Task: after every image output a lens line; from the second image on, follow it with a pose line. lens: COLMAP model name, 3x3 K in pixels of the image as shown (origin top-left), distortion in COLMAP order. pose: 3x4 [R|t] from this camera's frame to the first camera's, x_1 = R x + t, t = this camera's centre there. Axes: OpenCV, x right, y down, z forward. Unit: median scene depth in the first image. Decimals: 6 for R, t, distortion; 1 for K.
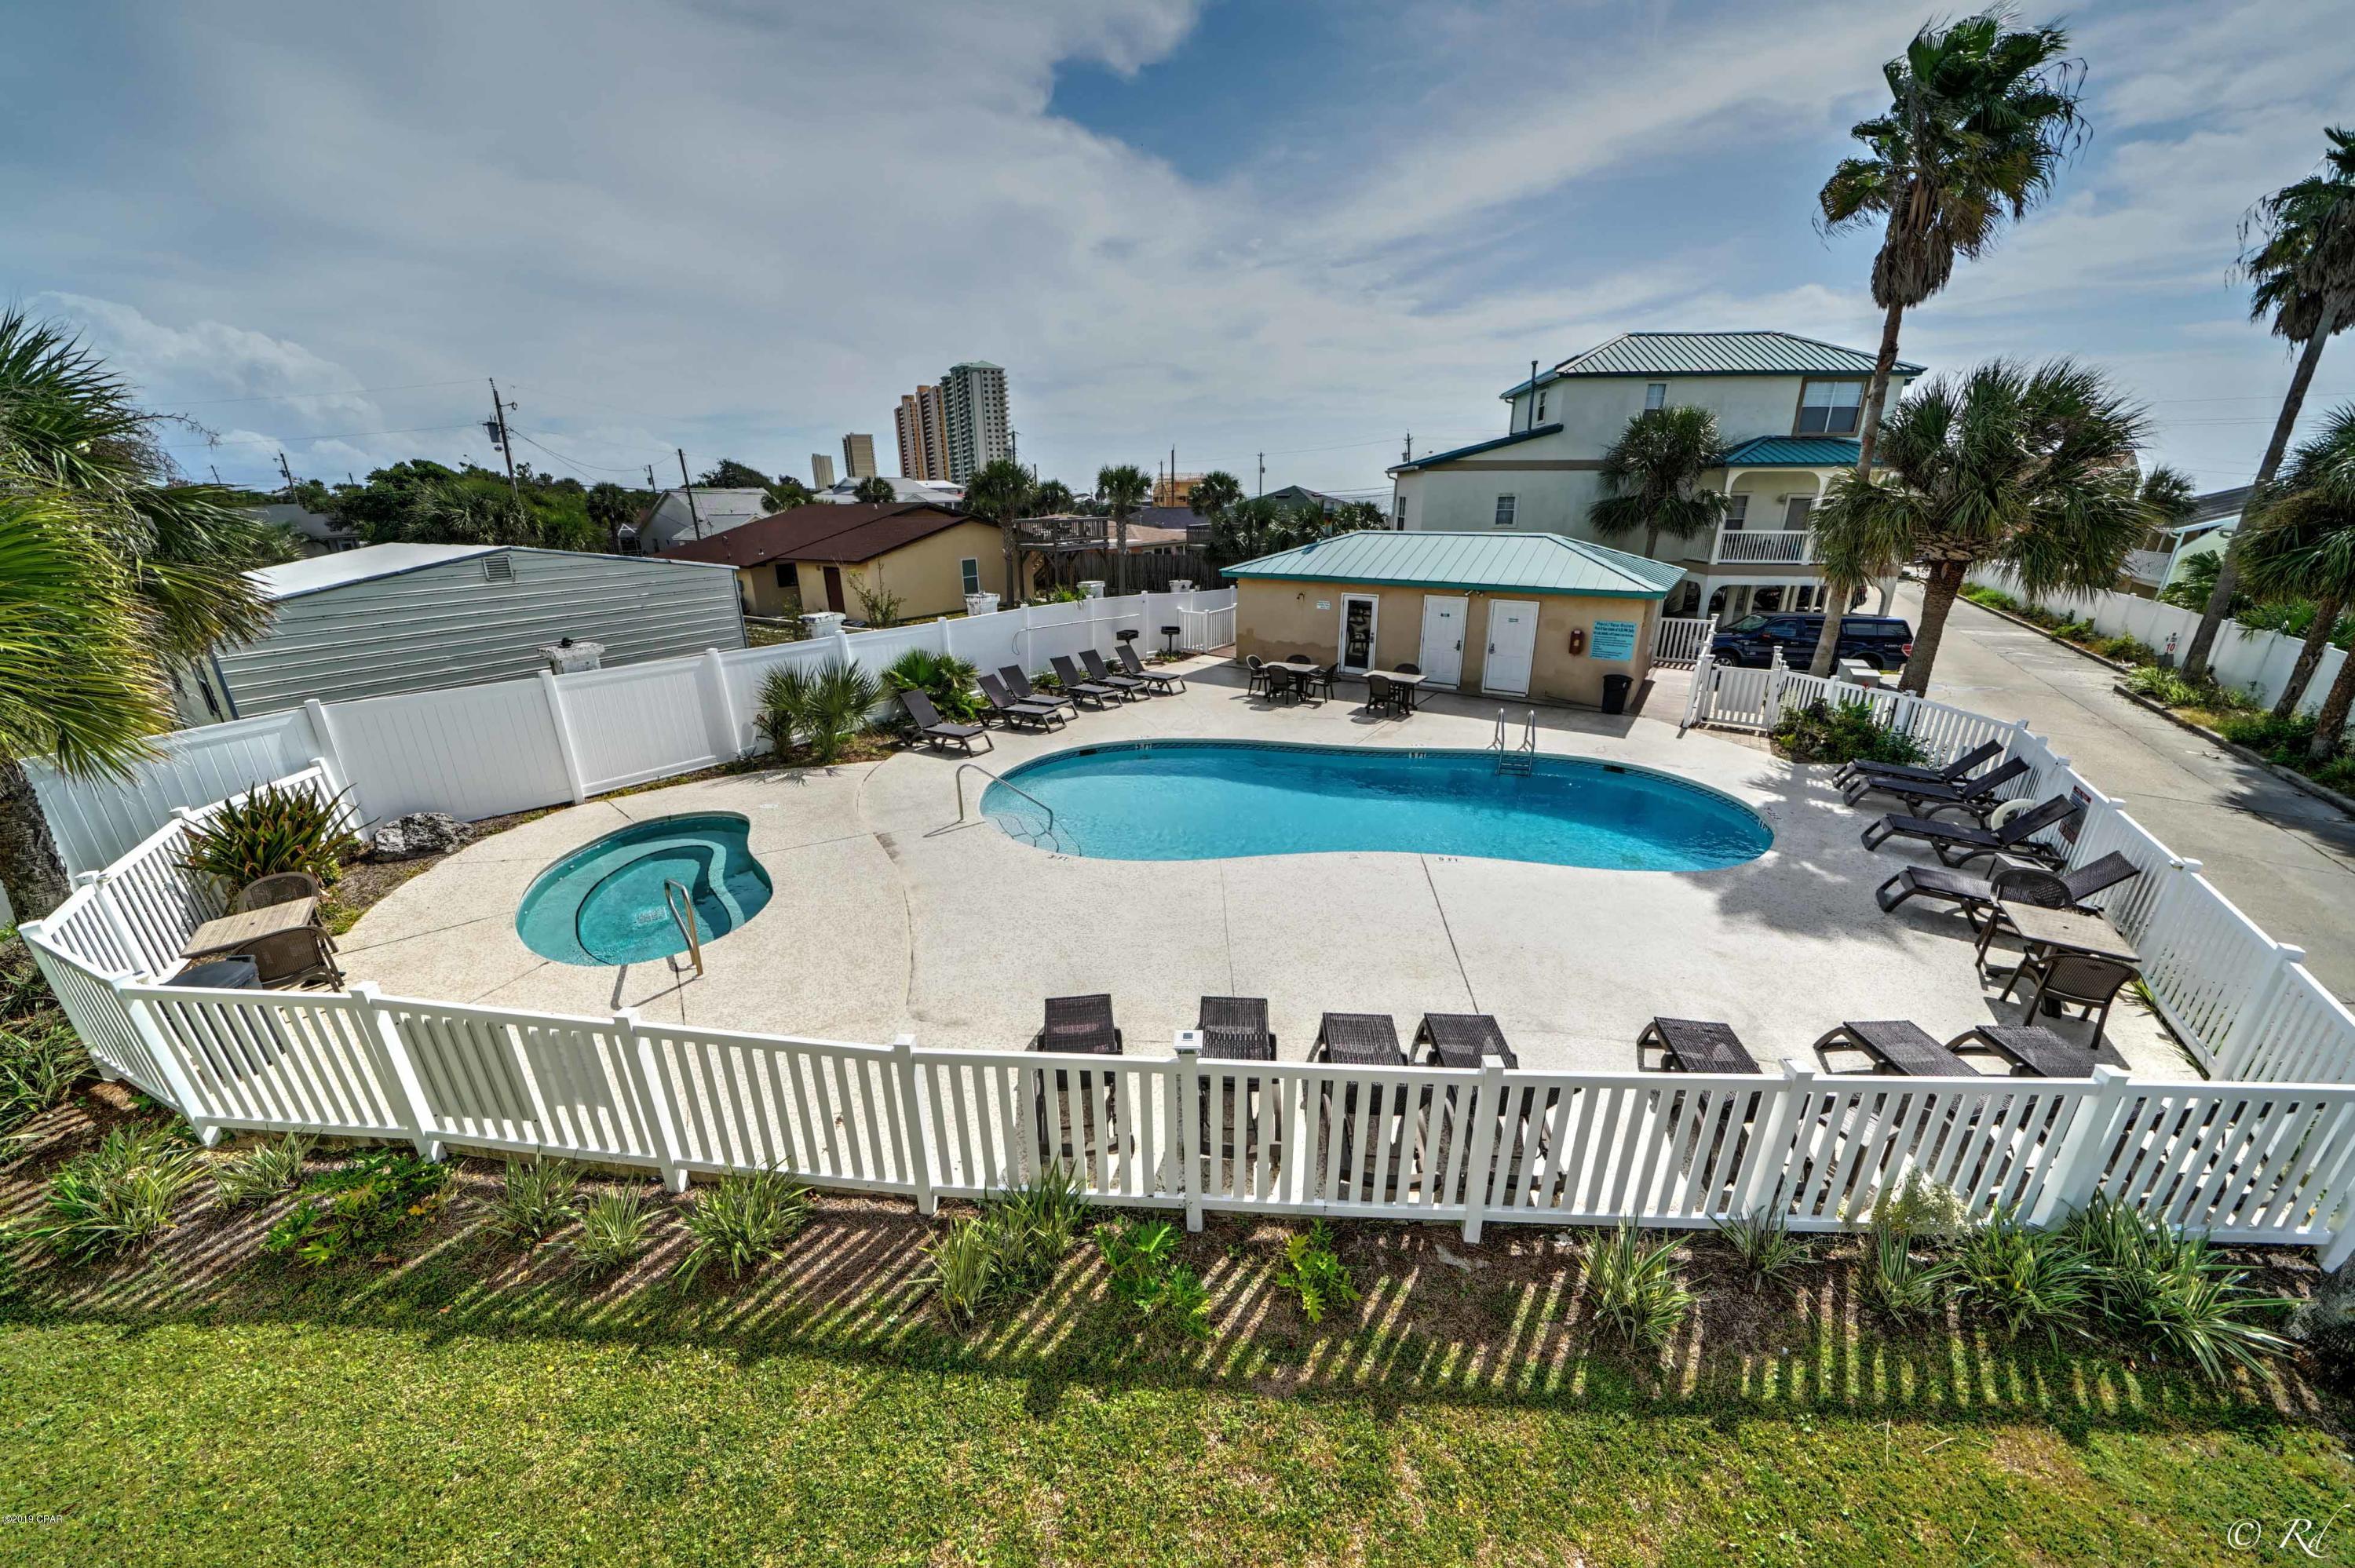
lens RADIAL K [[809.5, 0, 1177.5], [0, 809.5, 784.0], [0, 0, 1]] dist [-0.018711, -0.000147]
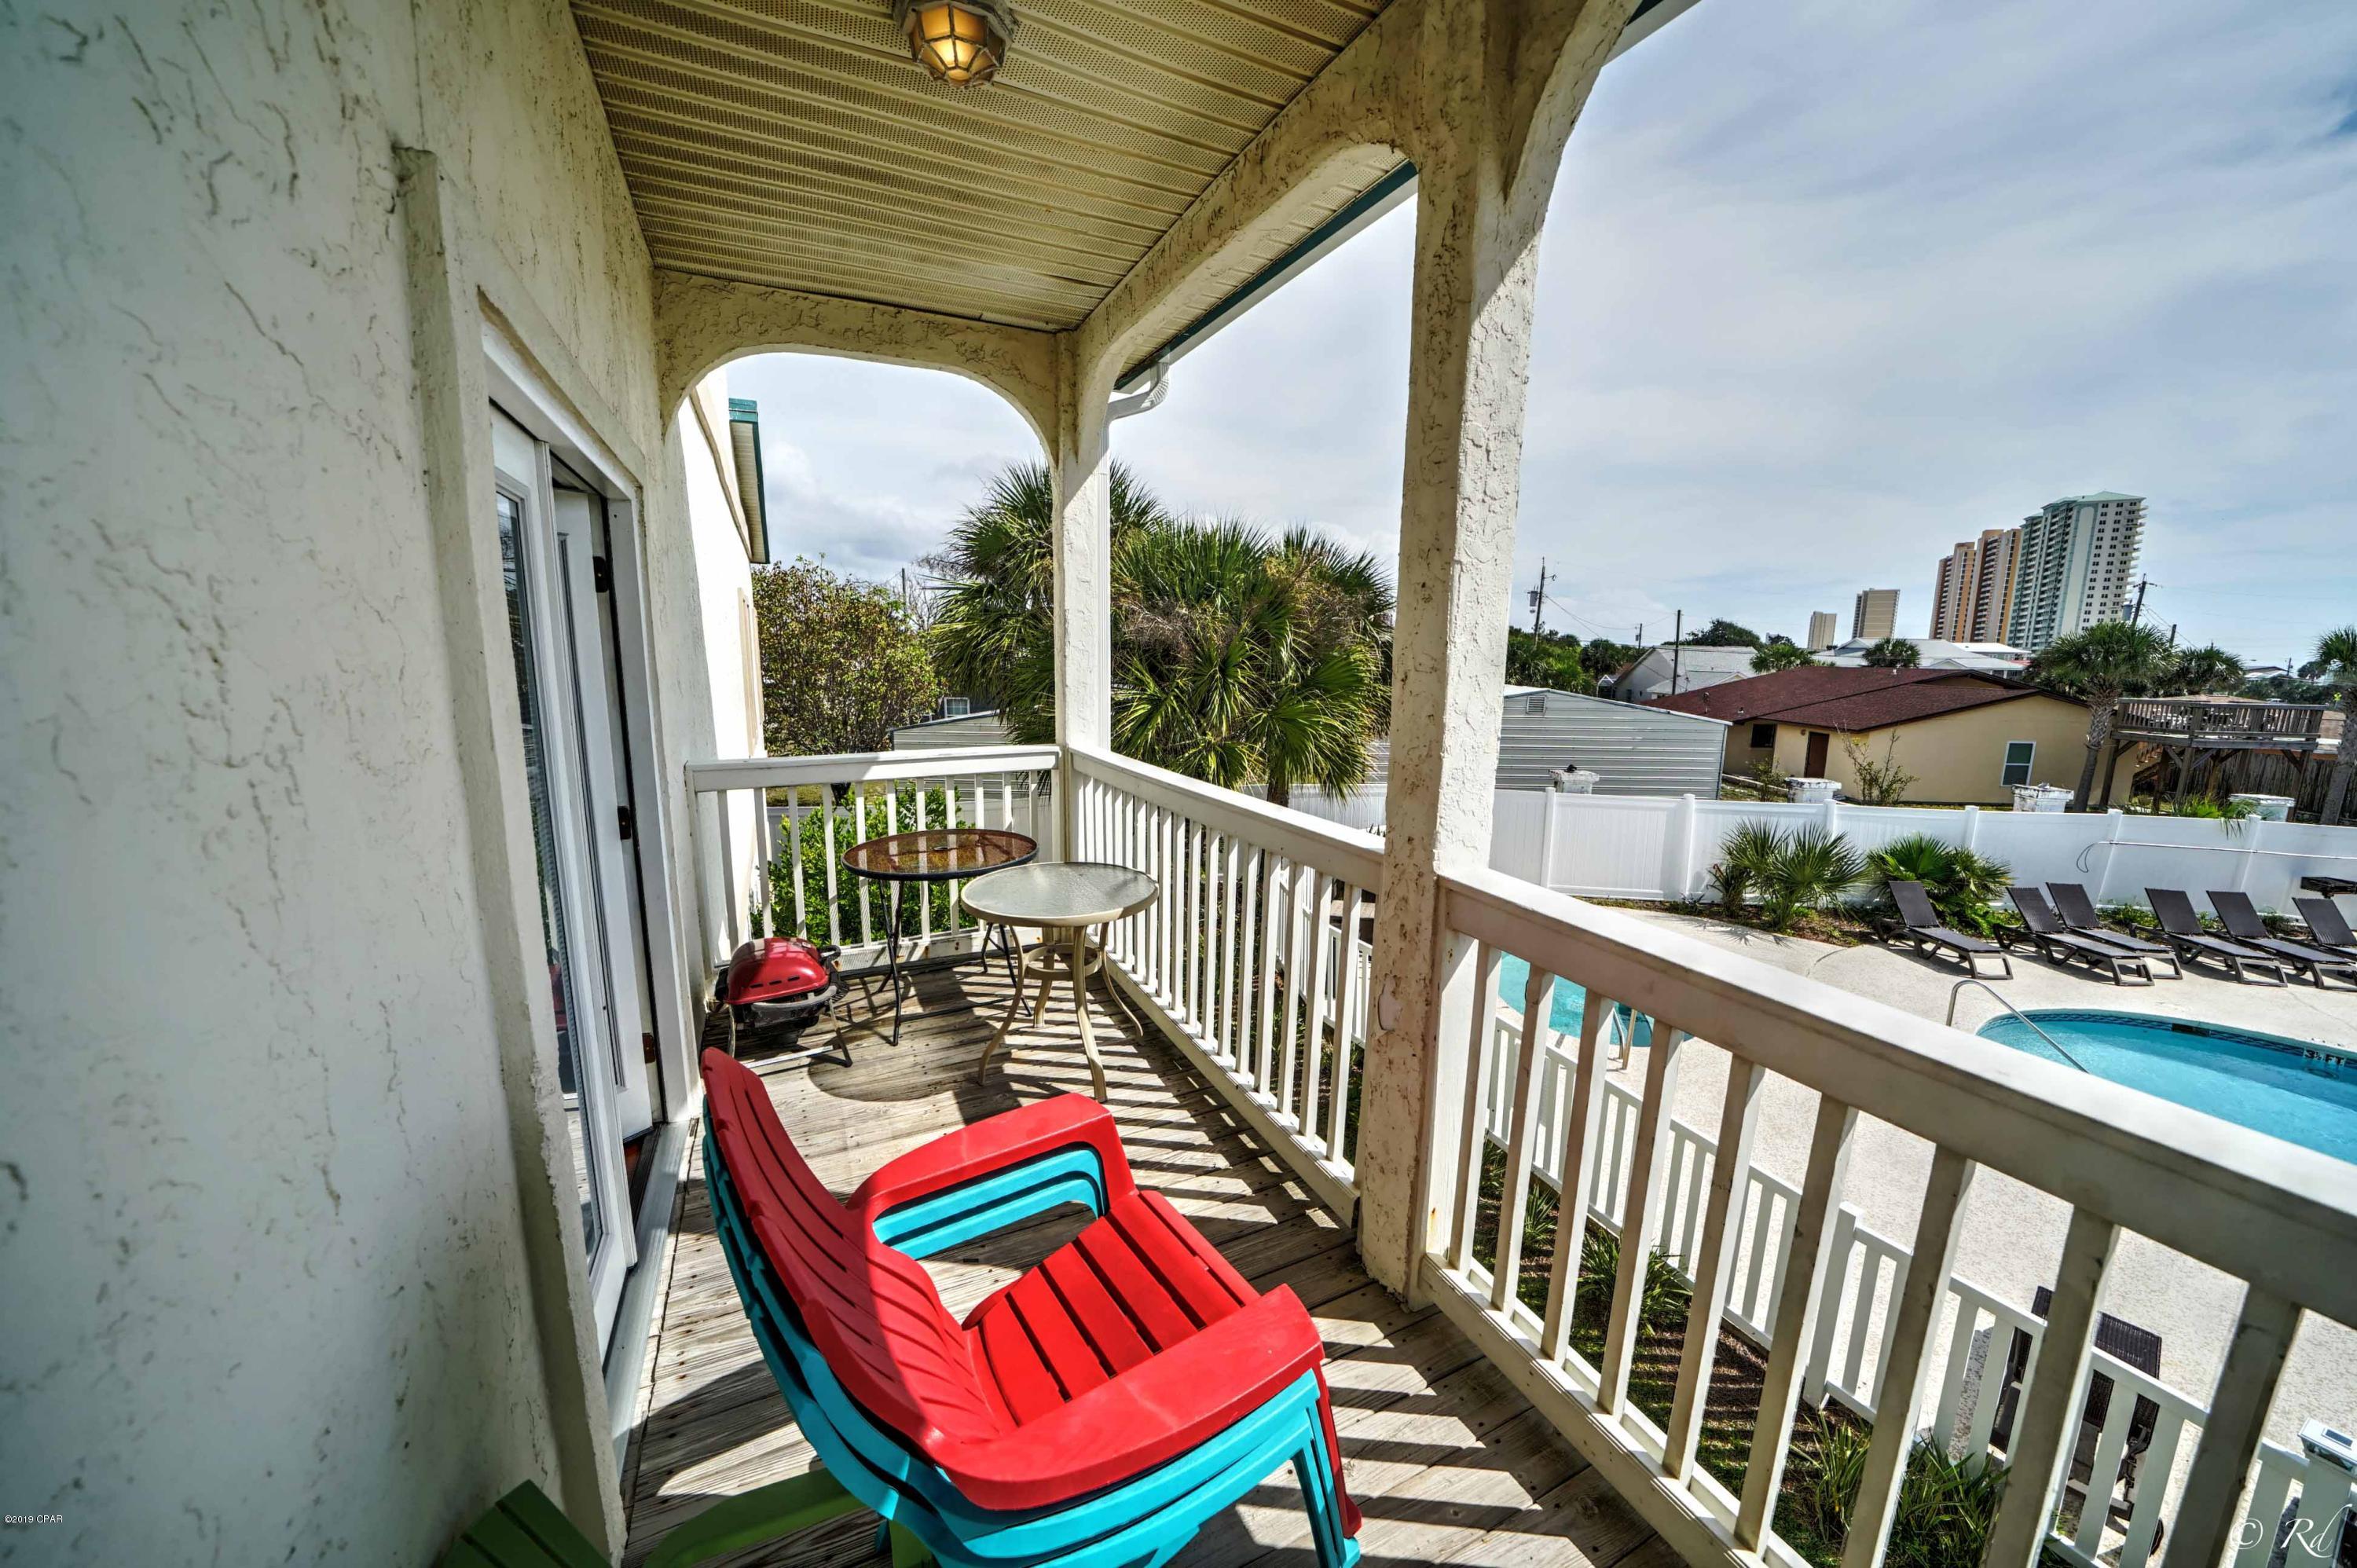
lens RADIAL K [[825.0, 0, 1190.2], [0, 825.0, 787.8], [0, 0, 1]] dist [-0.034303, 0.005341]
pose [[0.502902, 0.158529, -0.849681, -0.000311], [-0.307783, 0.951445, -0.004652, 0.018853], [0.807688, 0.263857, 0.527277, -0.060229]]
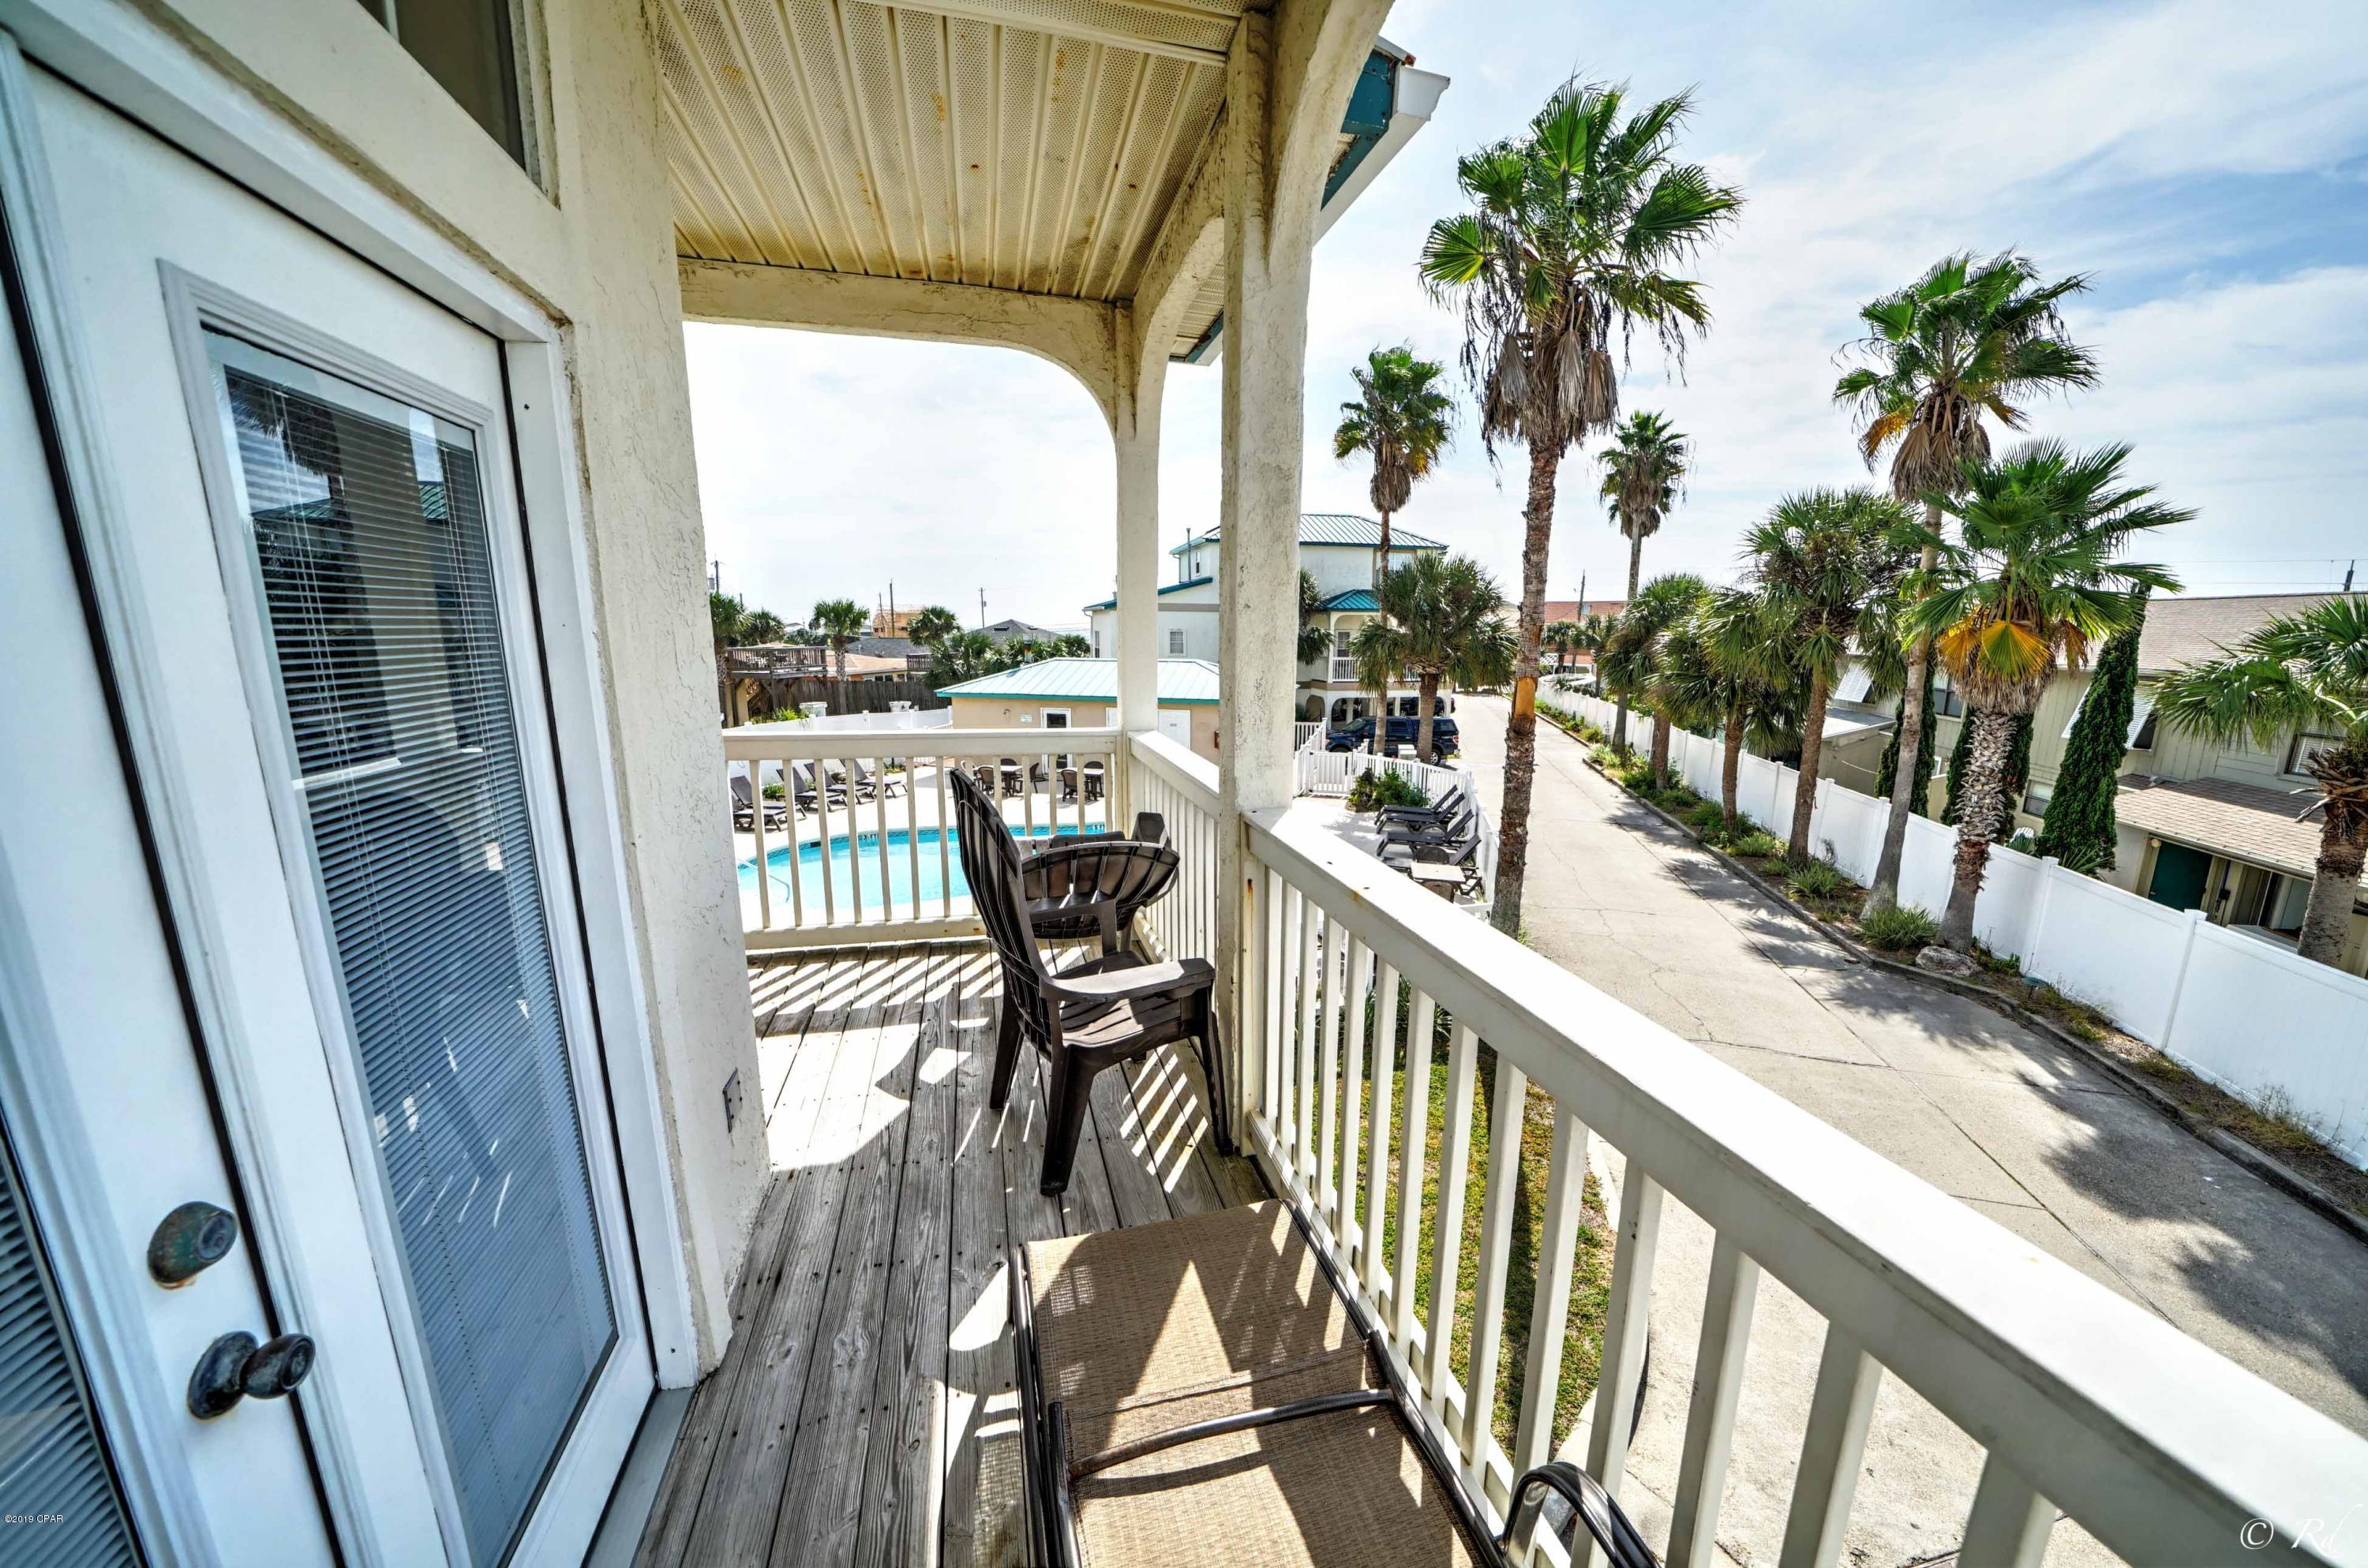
lens RADIAL K [[808.4, 0, 1186.1], [0, 808.4, 790.1], [0, 0, 1]] dist [-0.015307, -0.000187]
pose [[0.943994, -0.051275, 0.325955, 0.007103], [0.097836, 0.986925, -0.128092, 0.049410], [-0.315125, 0.152808, 0.936667, -0.145595]]
